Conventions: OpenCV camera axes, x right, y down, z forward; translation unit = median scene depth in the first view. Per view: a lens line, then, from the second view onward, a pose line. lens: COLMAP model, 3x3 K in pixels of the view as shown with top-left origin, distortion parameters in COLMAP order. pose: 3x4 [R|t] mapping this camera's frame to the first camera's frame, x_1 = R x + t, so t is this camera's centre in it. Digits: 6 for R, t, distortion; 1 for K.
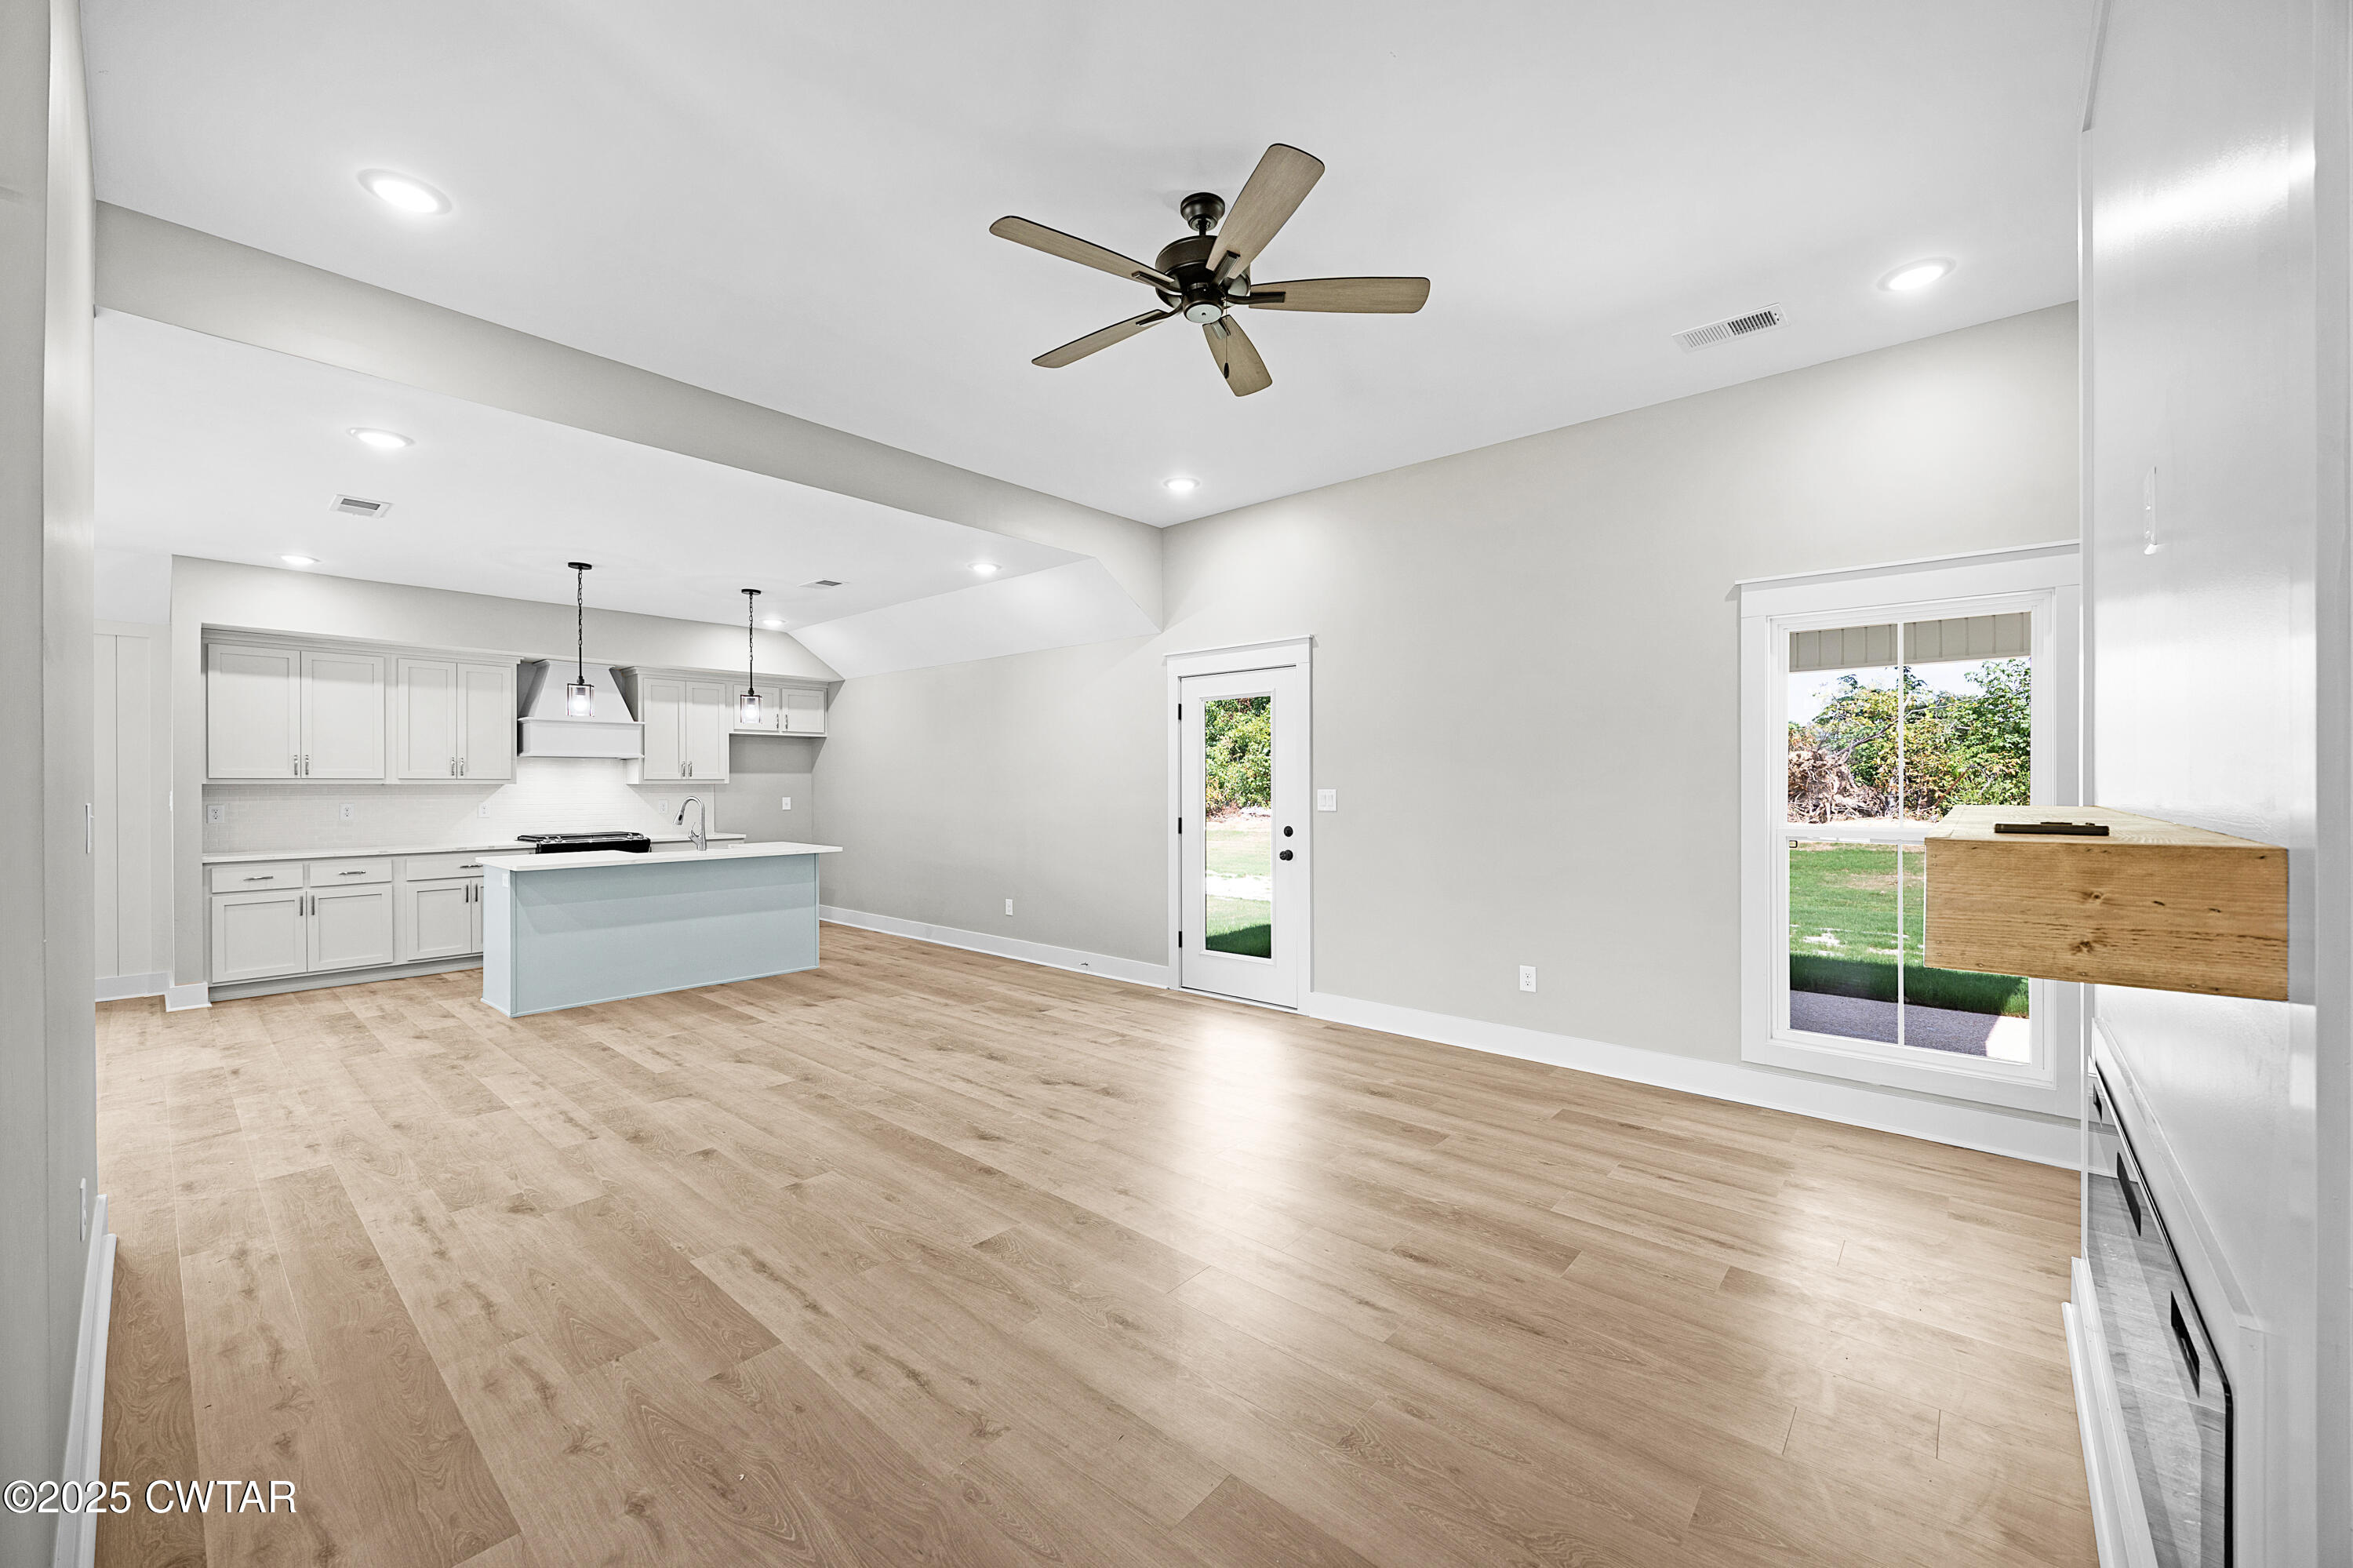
lens RADIAL K [[914.7, 0, 1174.5], [0, 914.7, 780.6], [0, 0, 1]] dist [0.001720, -0.000044]
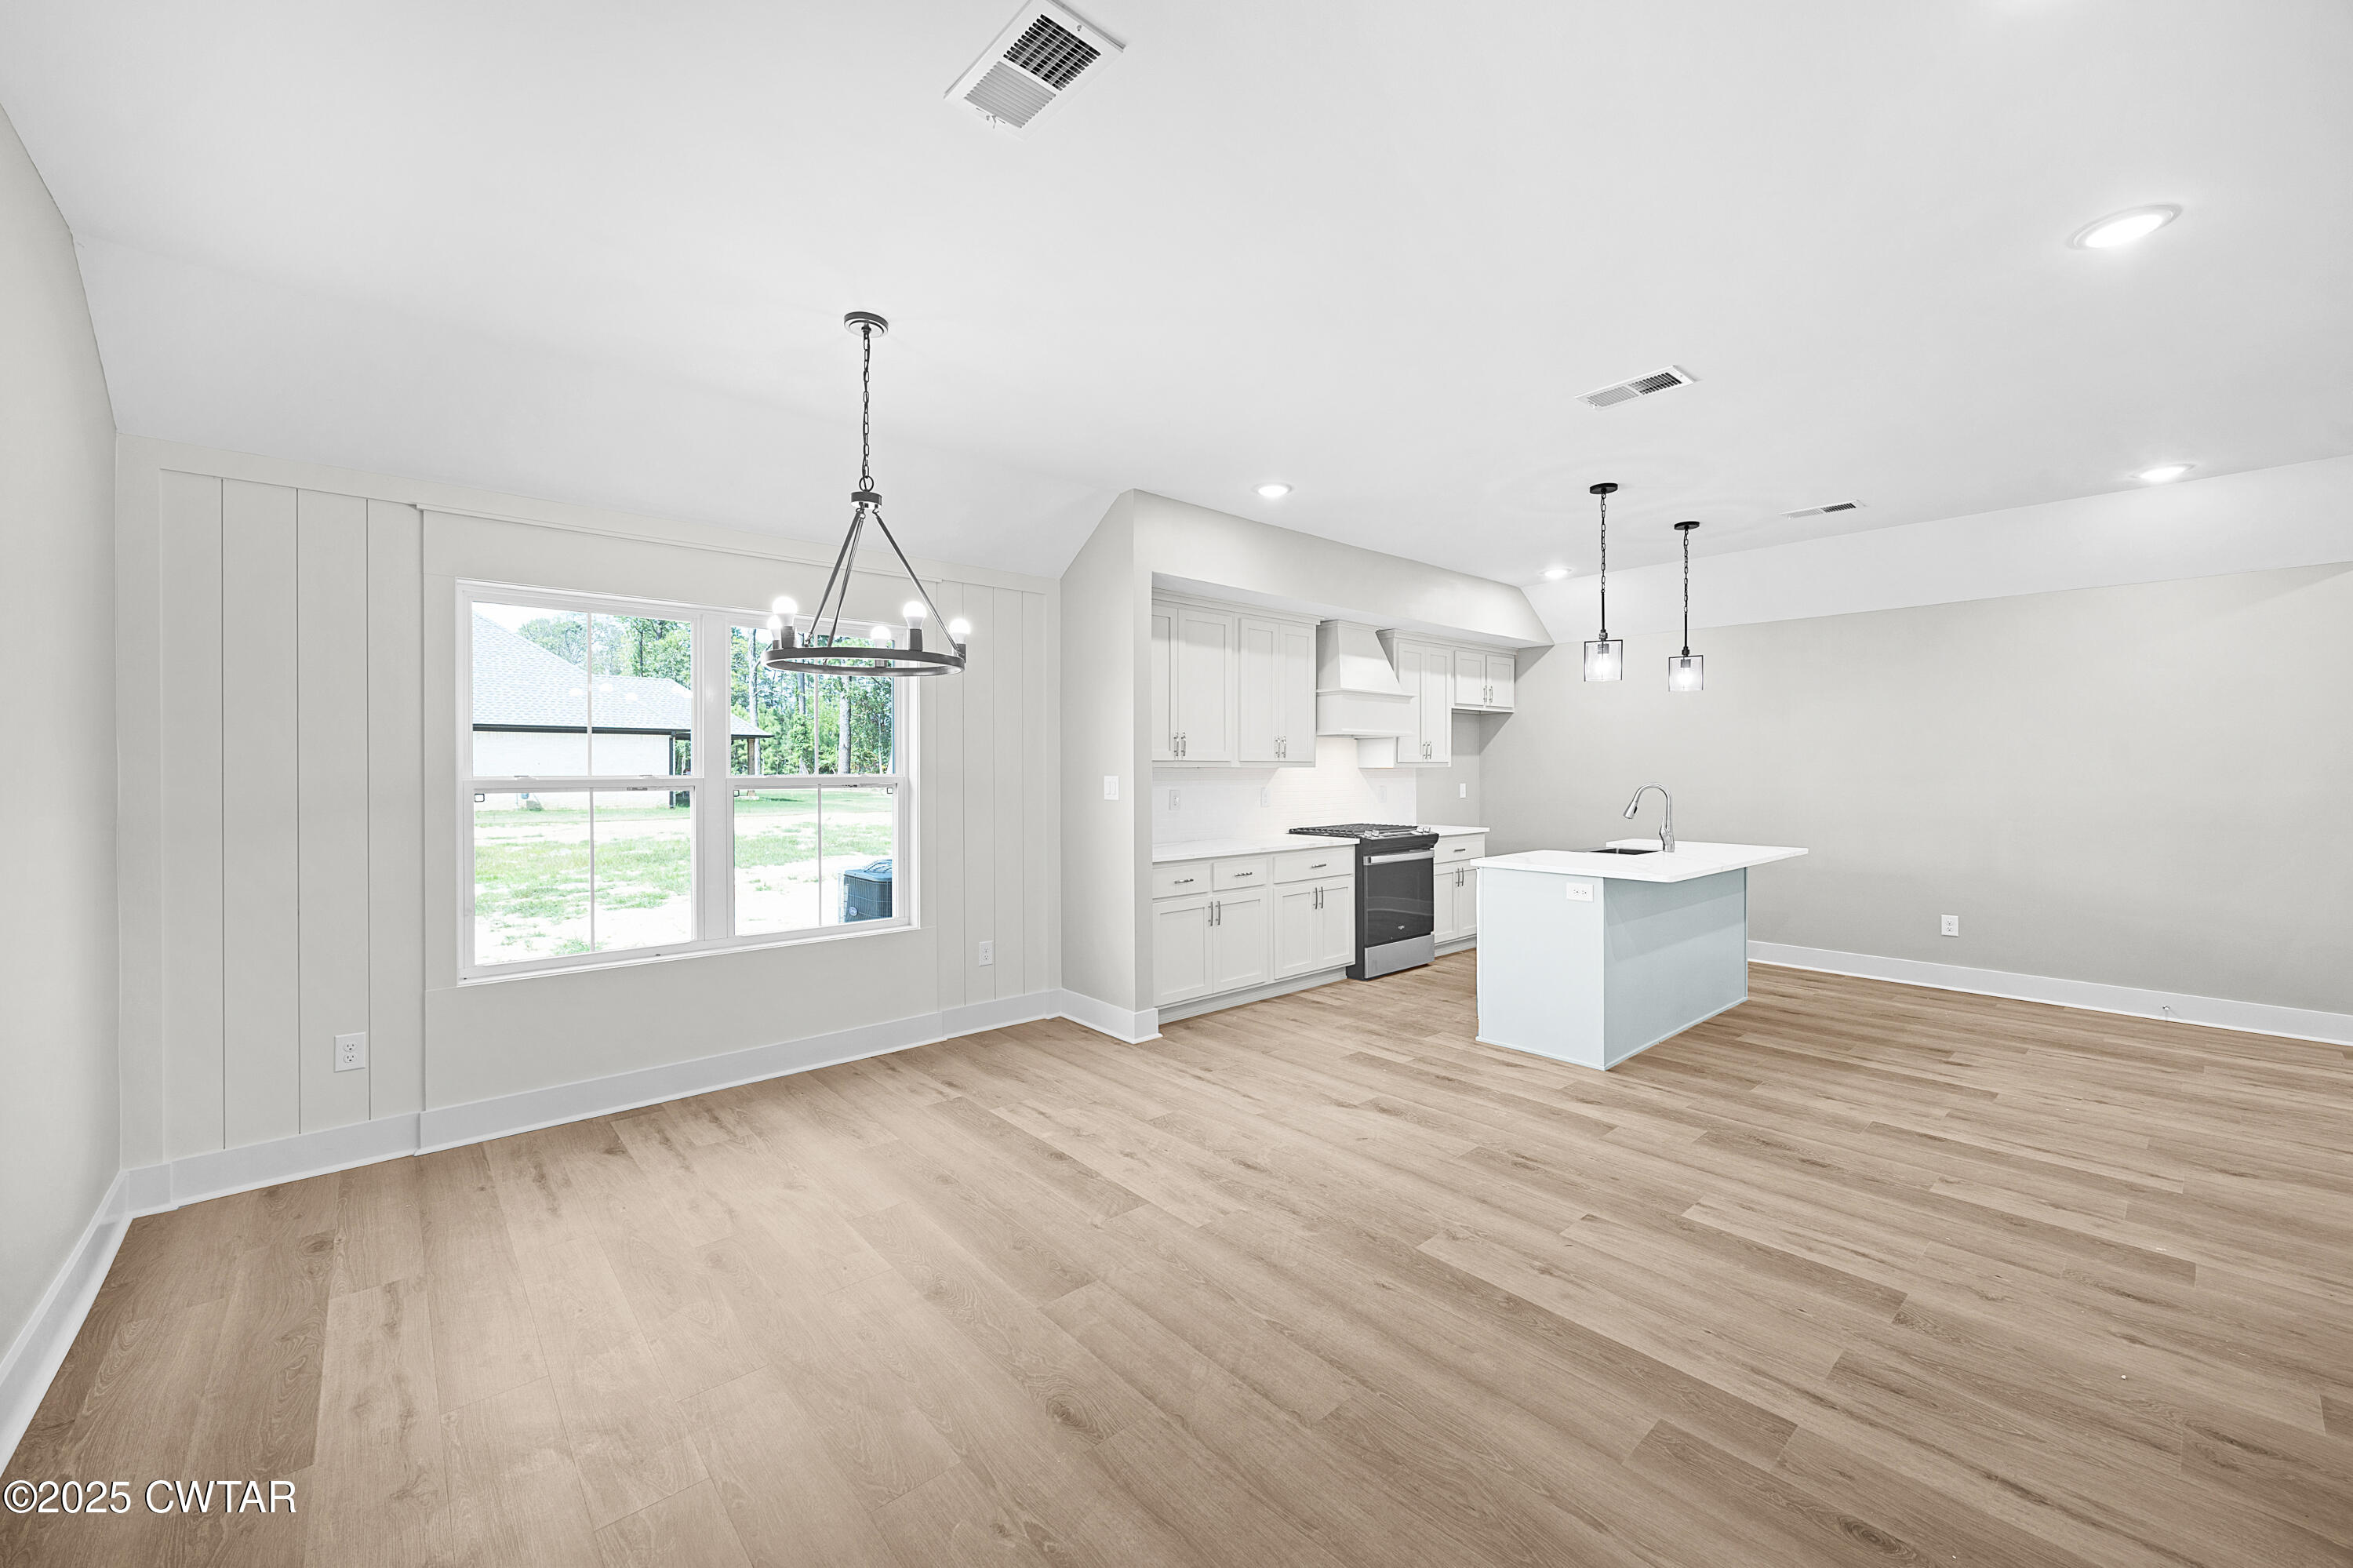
lens RADIAL K [[916.4, 0, 1190.9], [0, 916.4, 780.3], [0, 0, 1]] dist [-0.000351, 0.000121]
pose [[0.992789, 0.001739, -0.119866, -1.123978], [-0.000068, 0.999903, 0.013944, 0.006037], [0.119879, -0.013835, 0.992692, 0.229997]]
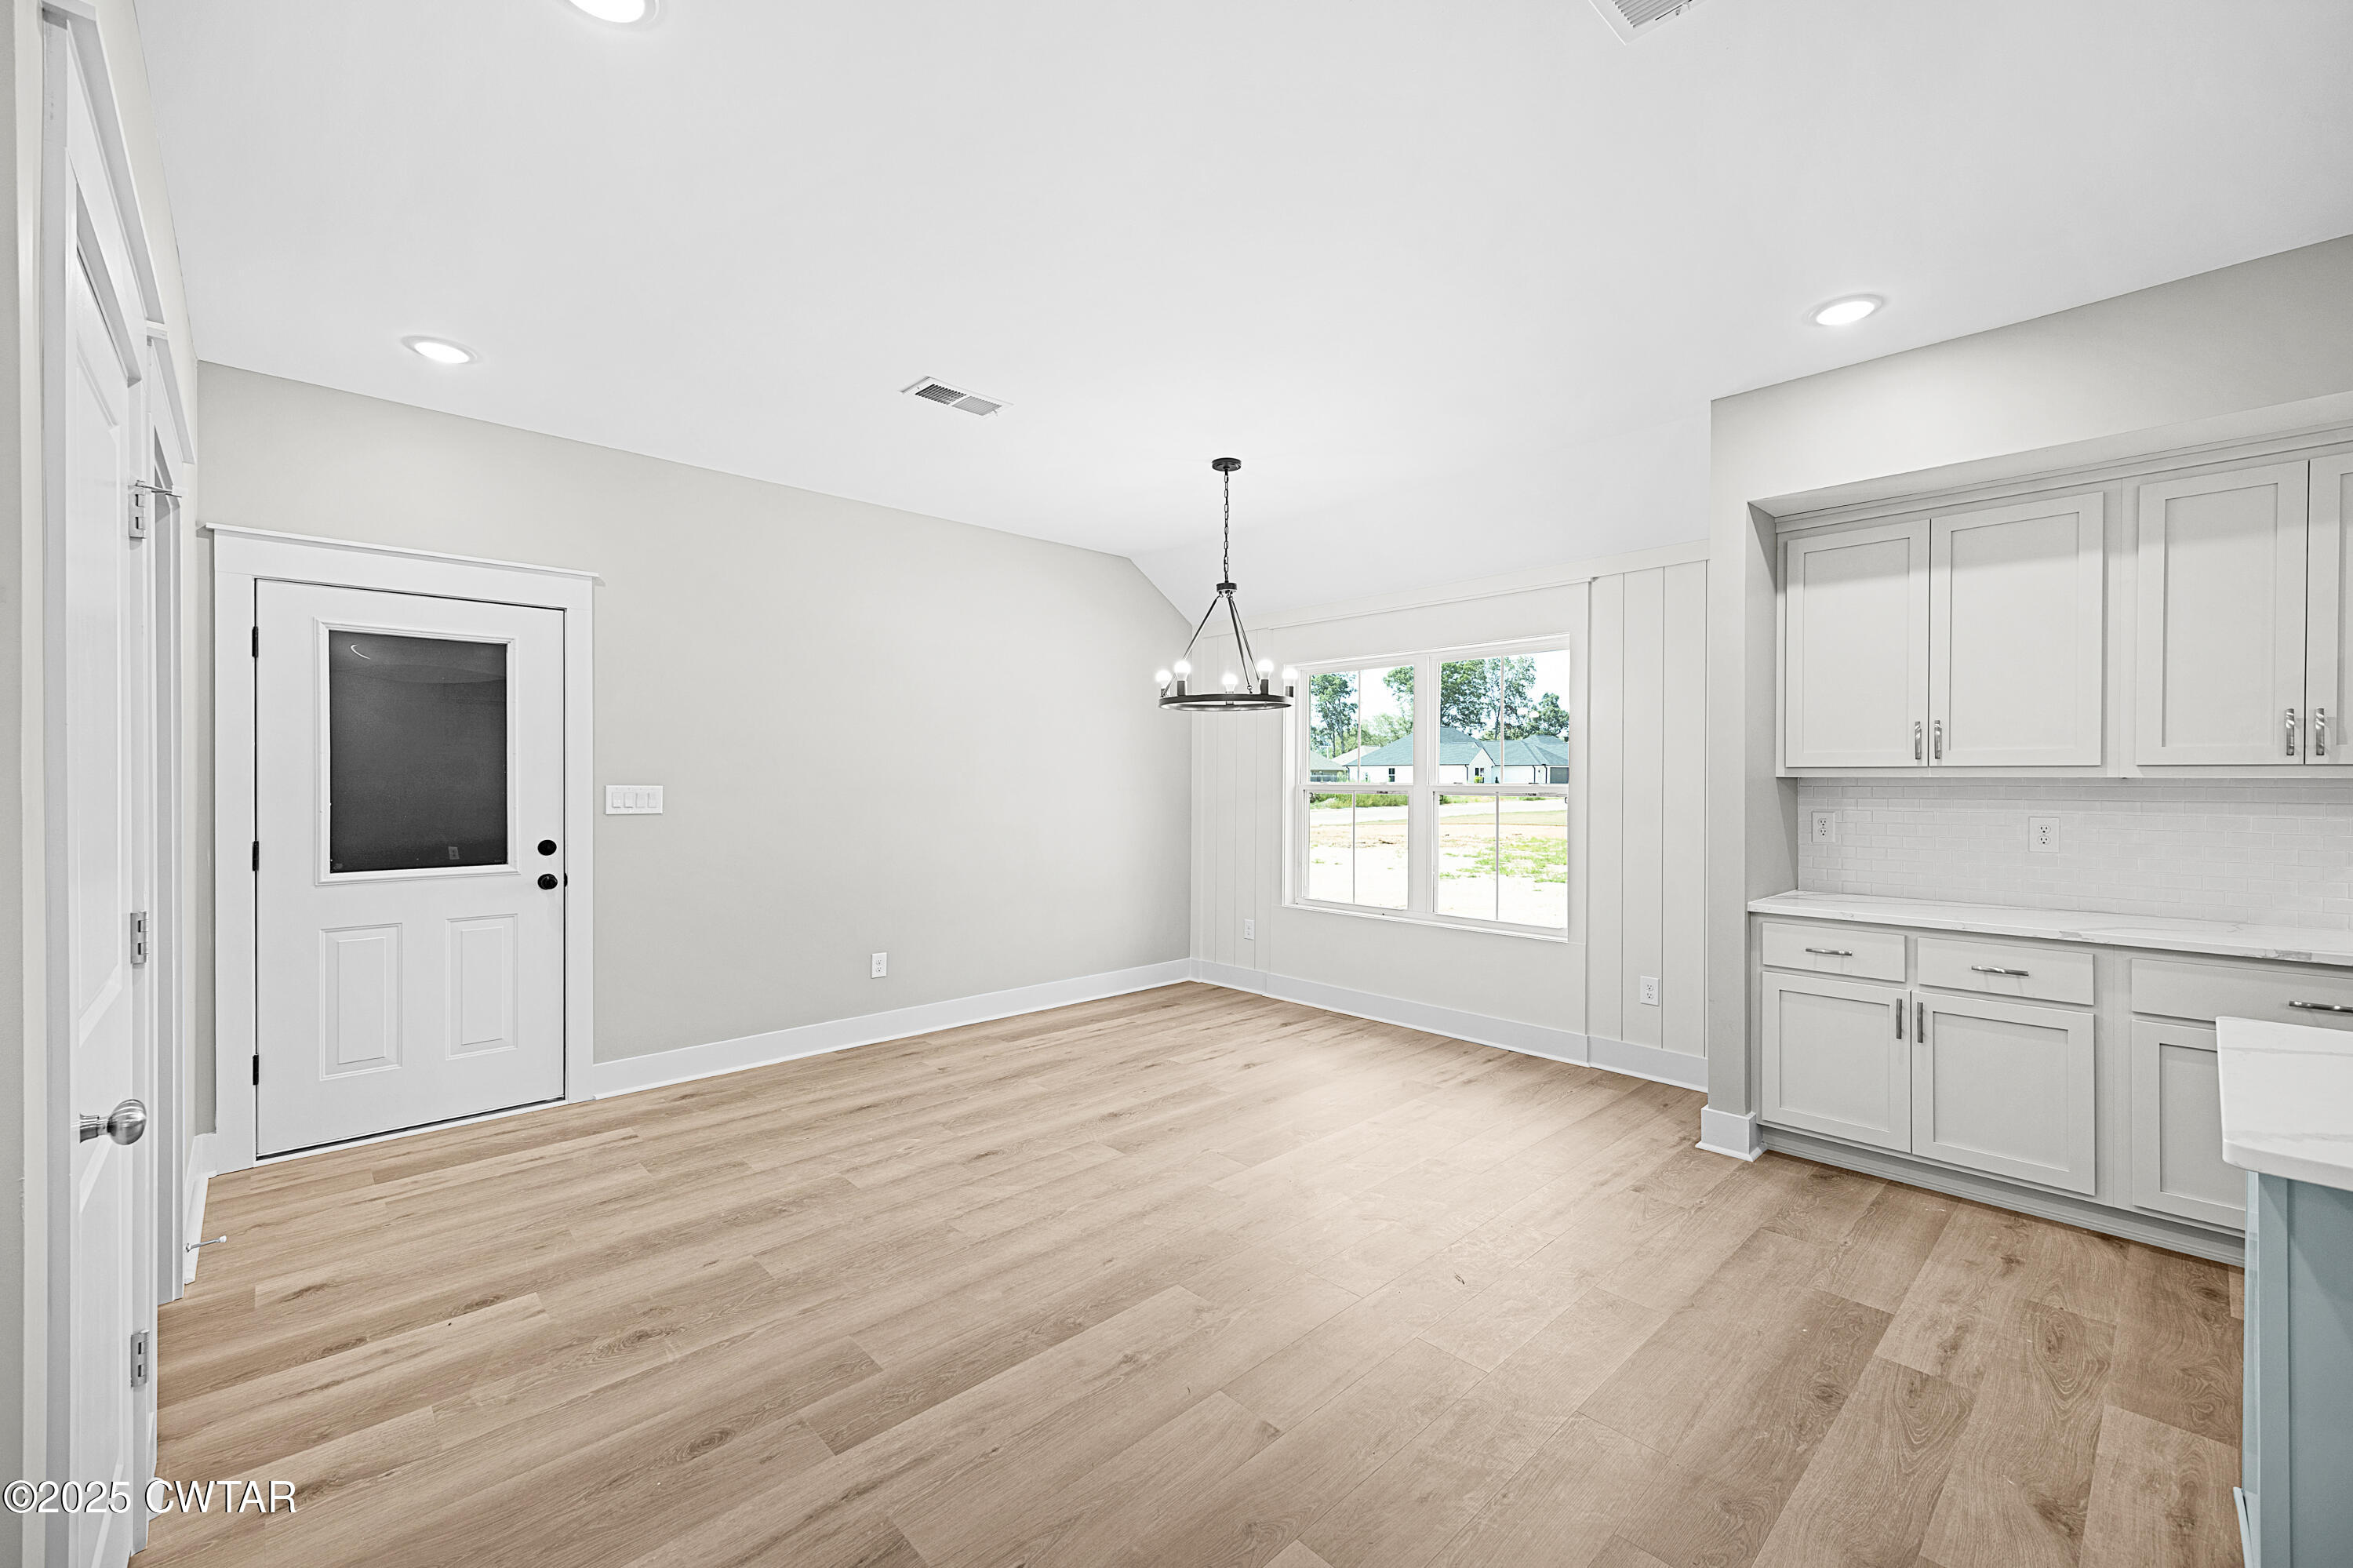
lens RADIAL K [[957.1, 0, 1191.5], [0, 957.1, 777.8], [0, 0, 1]] dist [0.011909, 0.000007]
pose [[-0.085390, 0.002095, -0.996345, -0.506799], [0.000312, 0.999998, 0.002076, 0.004108], [0.996348, -0.000133, -0.085391, 0.847326]]
